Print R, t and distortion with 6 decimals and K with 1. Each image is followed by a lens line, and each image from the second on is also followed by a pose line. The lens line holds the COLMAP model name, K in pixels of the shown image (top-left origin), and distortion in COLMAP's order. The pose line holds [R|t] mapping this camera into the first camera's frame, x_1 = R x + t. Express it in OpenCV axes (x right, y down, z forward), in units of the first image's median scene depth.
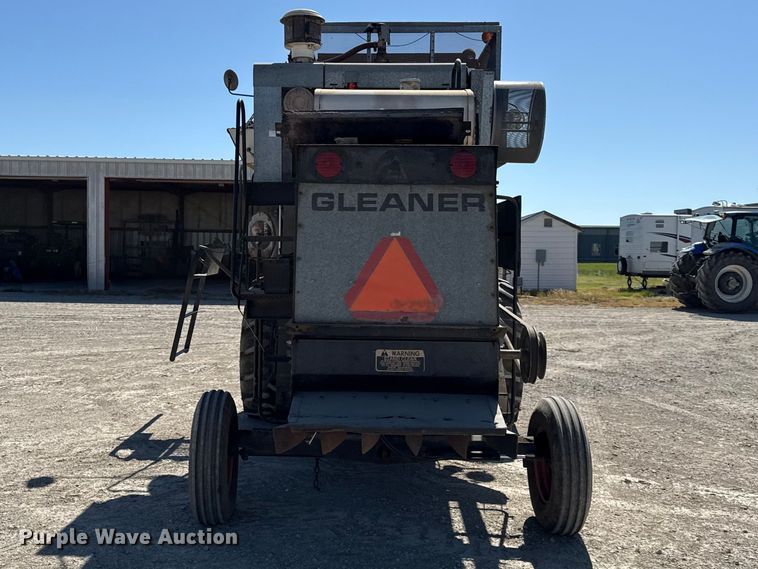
lens RADIAL K [[804.2, 0, 348.5], [0, 804.2, 281.5], [0, 0, 1]] dist [0.087481, -0.024044]
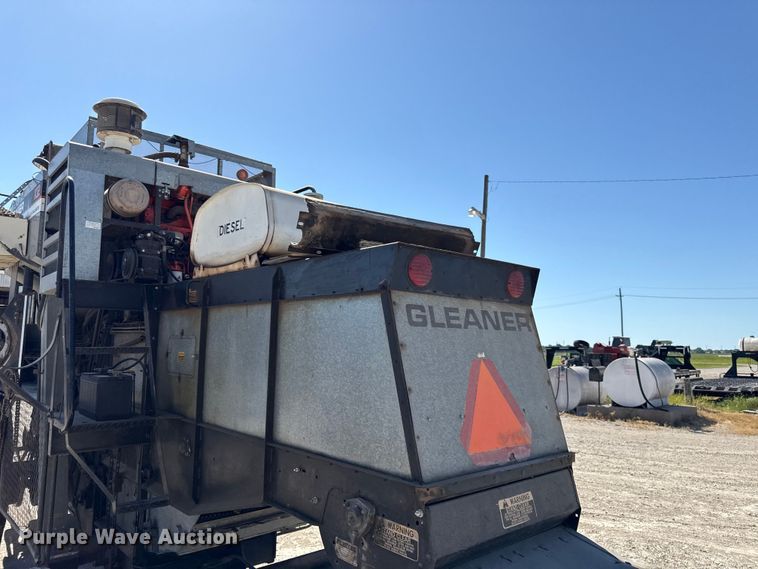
lens RADIAL K [[532.3, 0, 379.0], [0, 532.3, 284.5], [0, 0, 1]] dist [0.079281, -0.103996]
pose [[0.725942, 0.076306, 0.683510, -0.287922], [0.025051, 0.990233, -0.137155, -0.039225], [-0.687300, 0.116689, 0.716940, 0.435447]]
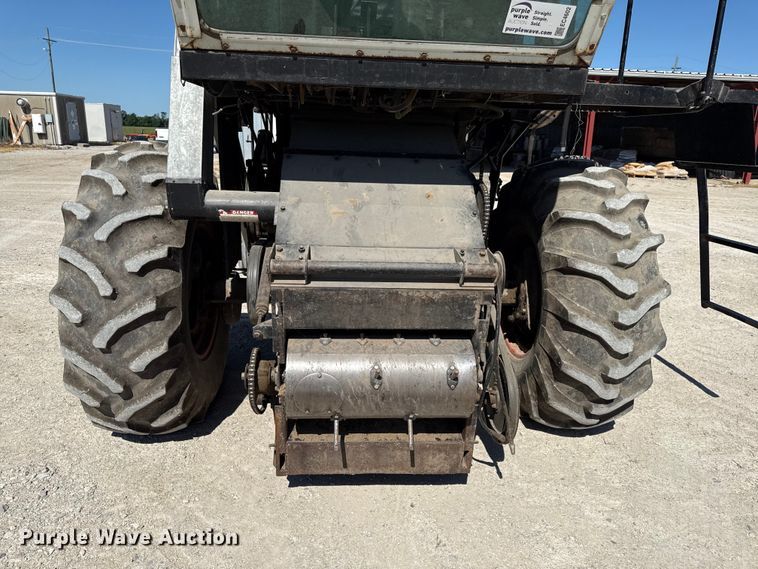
lens RADIAL K [[532.3, 0, 379.0], [0, 532.3, 284.5], [0, 0, 1]] dist [0.079281, -0.103996]
pose [[-0.992934, -0.013344, -0.117916, 0.115350], [-0.049236, 0.950420, 0.307047, -0.048570], [0.107972, 0.310683, -0.944361, 2.144578]]
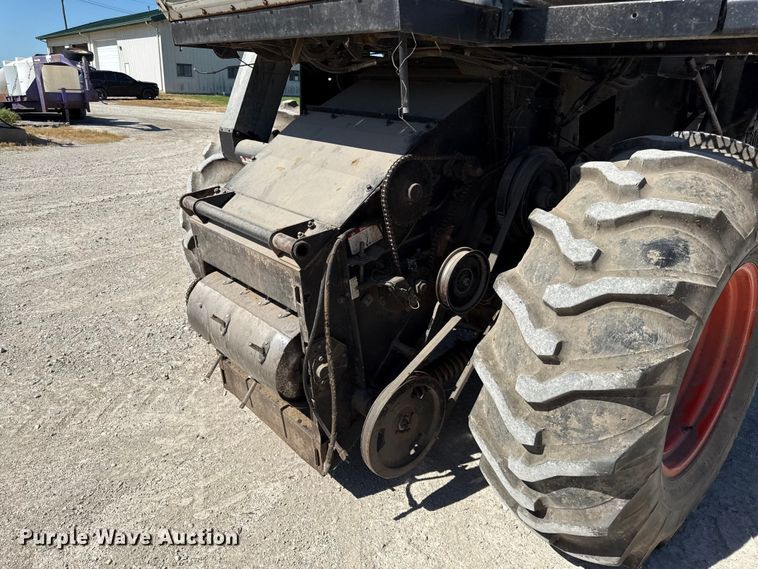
lens RADIAL K [[532.3, 0, 379.0], [0, 532.3, 284.5], [0, 0, 1]] dist [0.079281, -0.103996]
pose [[-0.685236, -0.285394, 0.670076, -0.263226], [-0.015534, 0.925546, 0.378316, -0.049373], [-0.728155, 0.248827, -0.638651, 1.971895]]
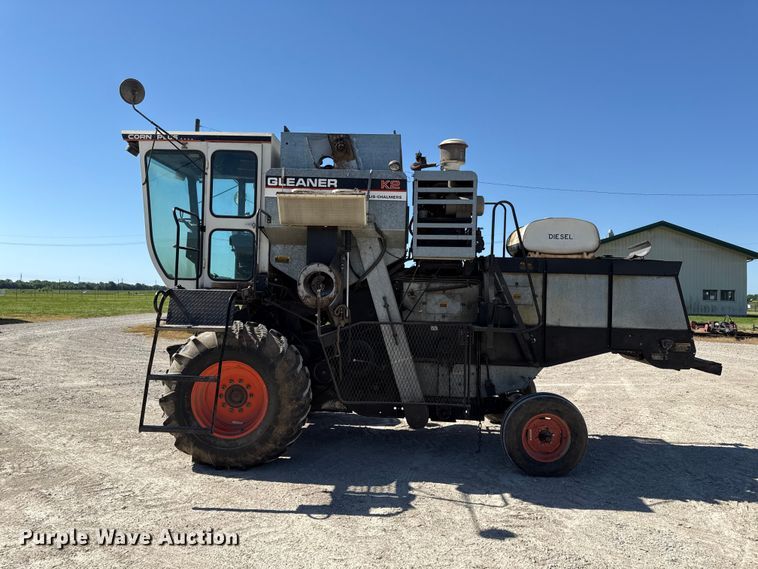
lens RADIAL K [[532.3, 0, 379.0], [0, 532.3, 284.5], [0, 0, 1]] dist [0.079281, -0.103996]
pose [[0.028679, 0.002352, 0.999586, -1.208951], [0.023920, 0.999709, -0.003039, -0.076488], [-0.999302, 0.023997, 0.028615, 1.286537]]
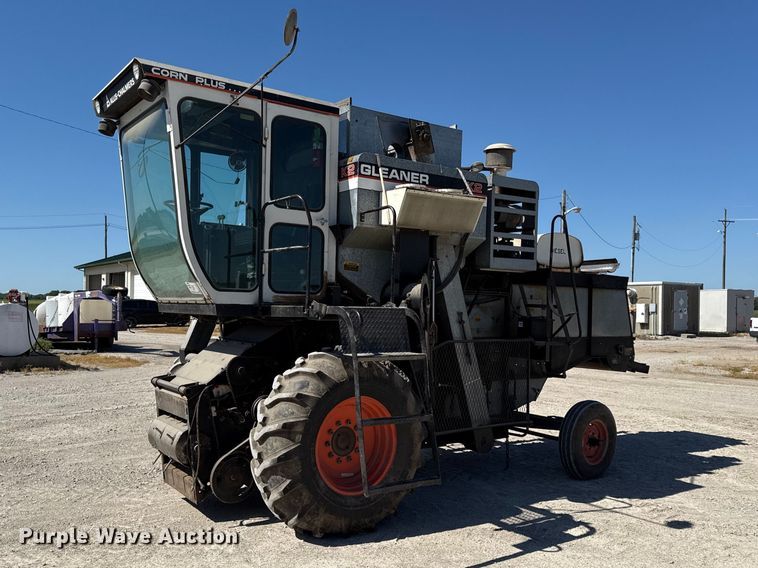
lens RADIAL K [[671.7, 0, 357.2], [0, 671.7, 303.6], [0, 0, 1]] dist [0.114320, -0.182531]
pose [[-0.585121, -0.019416, 0.810713, -1.009148], [0.013611, 0.999337, 0.033757, -0.114187], [-0.810832, 0.030787, -0.584469, 2.191707]]
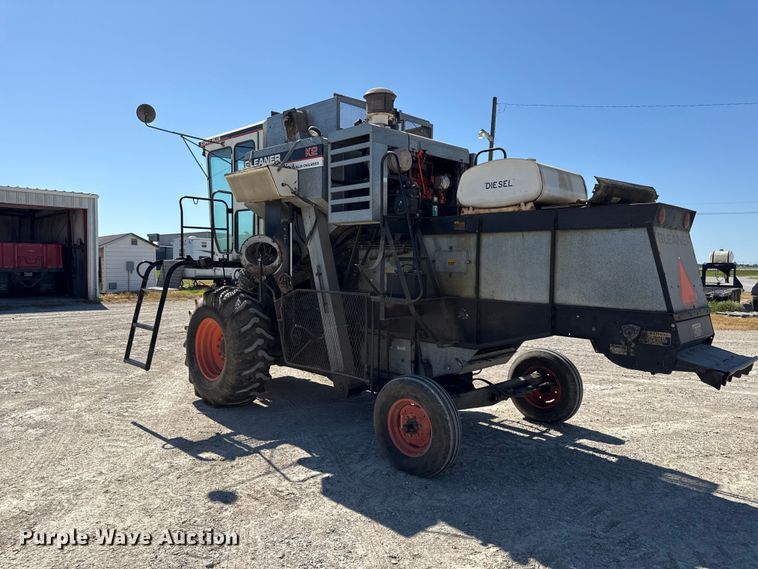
lens RADIAL K [[532.3, 0, 379.0], [0, 532.3, 284.5], [0, 0, 1]] dist [0.079281, -0.103996]
pose [[0.686525, -0.037014, 0.726164, -0.830410], [0.032525, 0.999267, 0.020185, -0.031240], [-0.726379, 0.009761, 0.687225, 0.449599]]
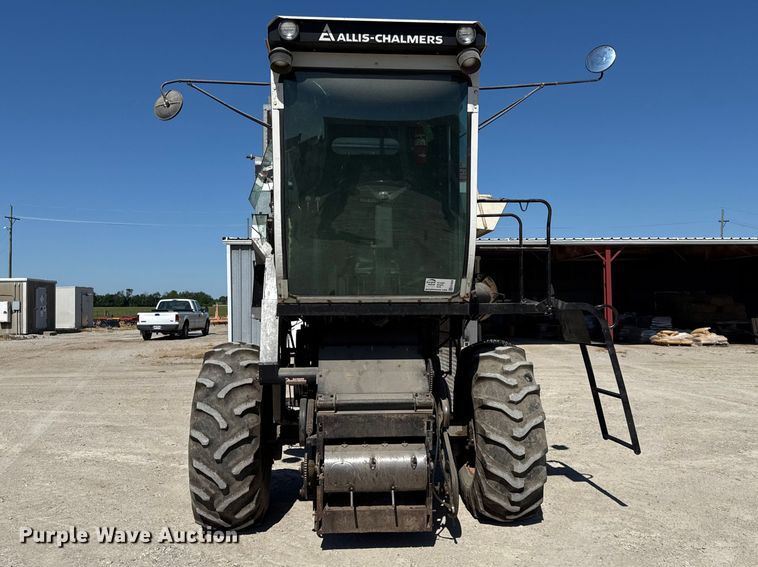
lens RADIAL K [[674.0, 0, 387.6], [0, 674.0, 285.7], [0, 0, 1]] dist [0.120138, -0.238323]
pose [[-0.994083, -0.009763, -0.108185, 0.151783], [-0.011275, 0.999847, 0.013370, -0.117319], [0.108038, 0.014511, -0.994041, 2.701517]]
